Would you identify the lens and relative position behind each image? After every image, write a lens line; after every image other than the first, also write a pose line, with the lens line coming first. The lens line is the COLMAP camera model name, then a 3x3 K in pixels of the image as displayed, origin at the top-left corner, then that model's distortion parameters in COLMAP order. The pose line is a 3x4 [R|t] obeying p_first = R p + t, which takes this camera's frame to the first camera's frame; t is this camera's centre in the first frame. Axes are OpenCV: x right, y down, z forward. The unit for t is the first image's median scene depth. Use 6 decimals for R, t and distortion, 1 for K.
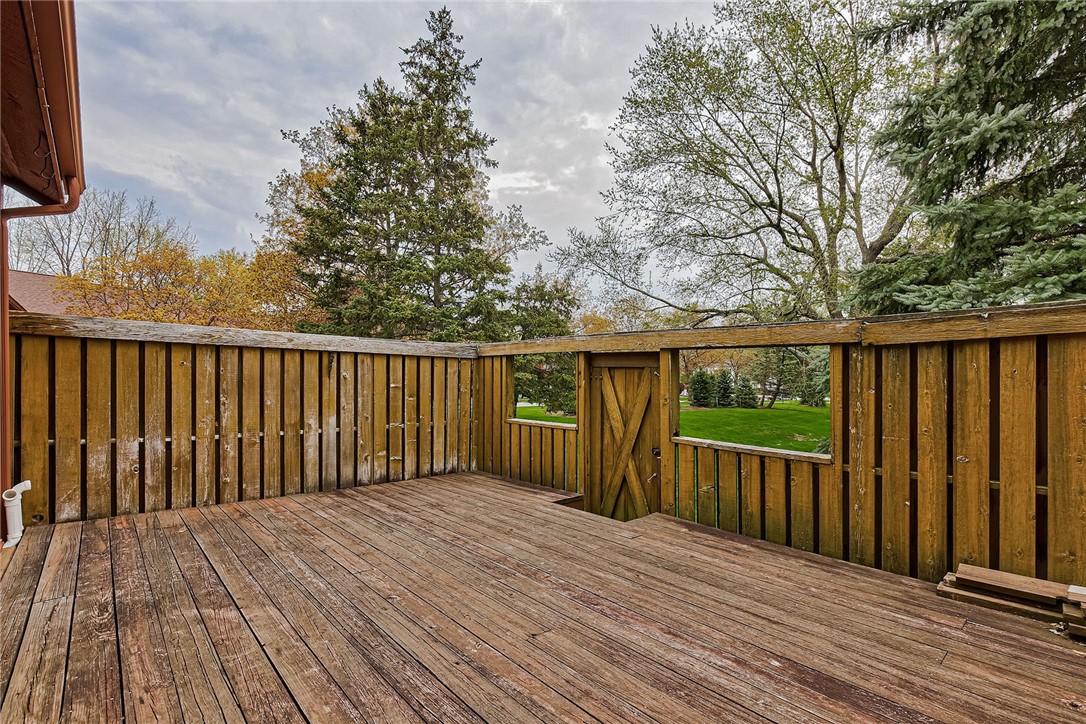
lens RADIAL K [[499.2, 0, 544.6], [0, 499.2, 381.0], [0, 0, 1]] dist [-0.010955, 0.005628]
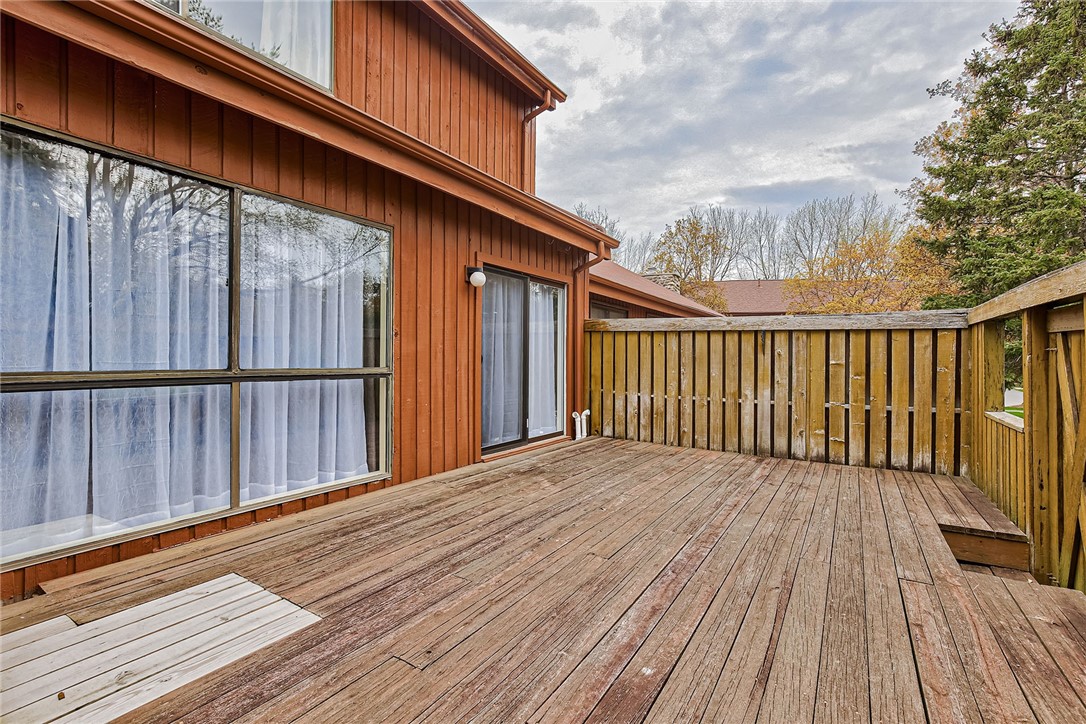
lens RADIAL K [[499.2, 0, 550.0], [0, 499.2, 358.0], [0, 0, 1]] dist [-0.010955, 0.005628]
pose [[0.282343, -0.000835, -0.959313, 0.612750], [-0.009951, 0.999943, -0.003799, 0.013086], [0.959262, 0.010618, 0.282319, 0.287542]]
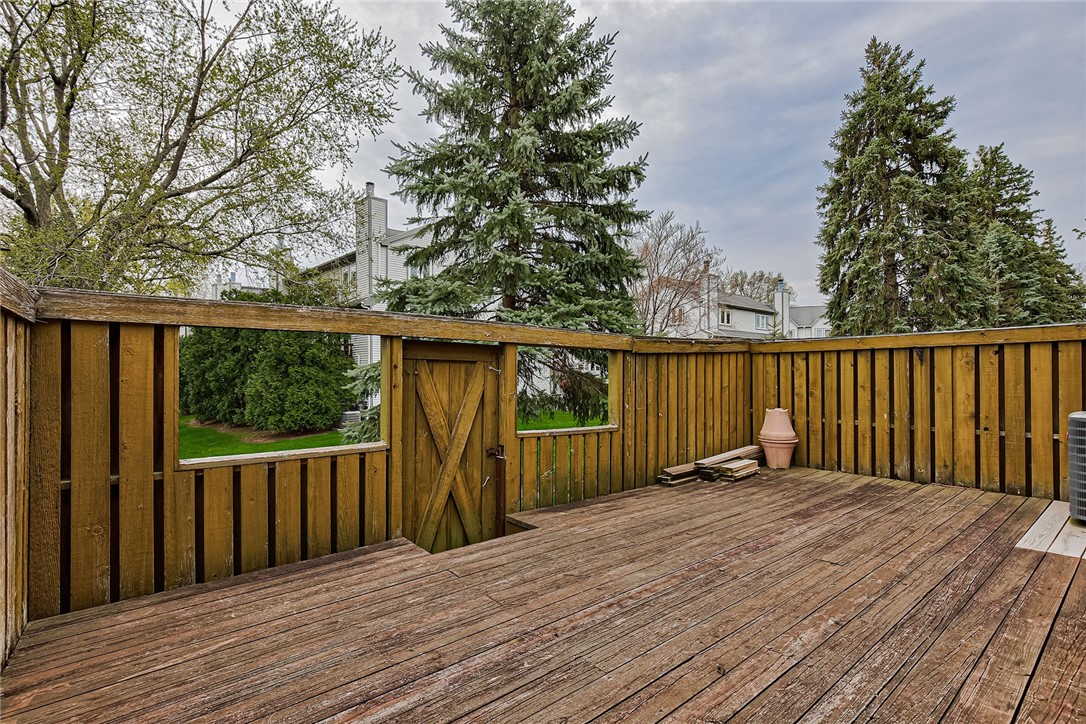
lens RADIAL K [[499.2, 0, 546.2], [0, 499.2, 366.1], [0, 0, 1]] dist [-0.010955, 0.005628]
pose [[0.052835, 0.014130, 0.998503, -0.753613], [0.010267, 0.999839, -0.014693, -0.006077], [-0.998550, 0.011028, 0.052681, 0.905105]]
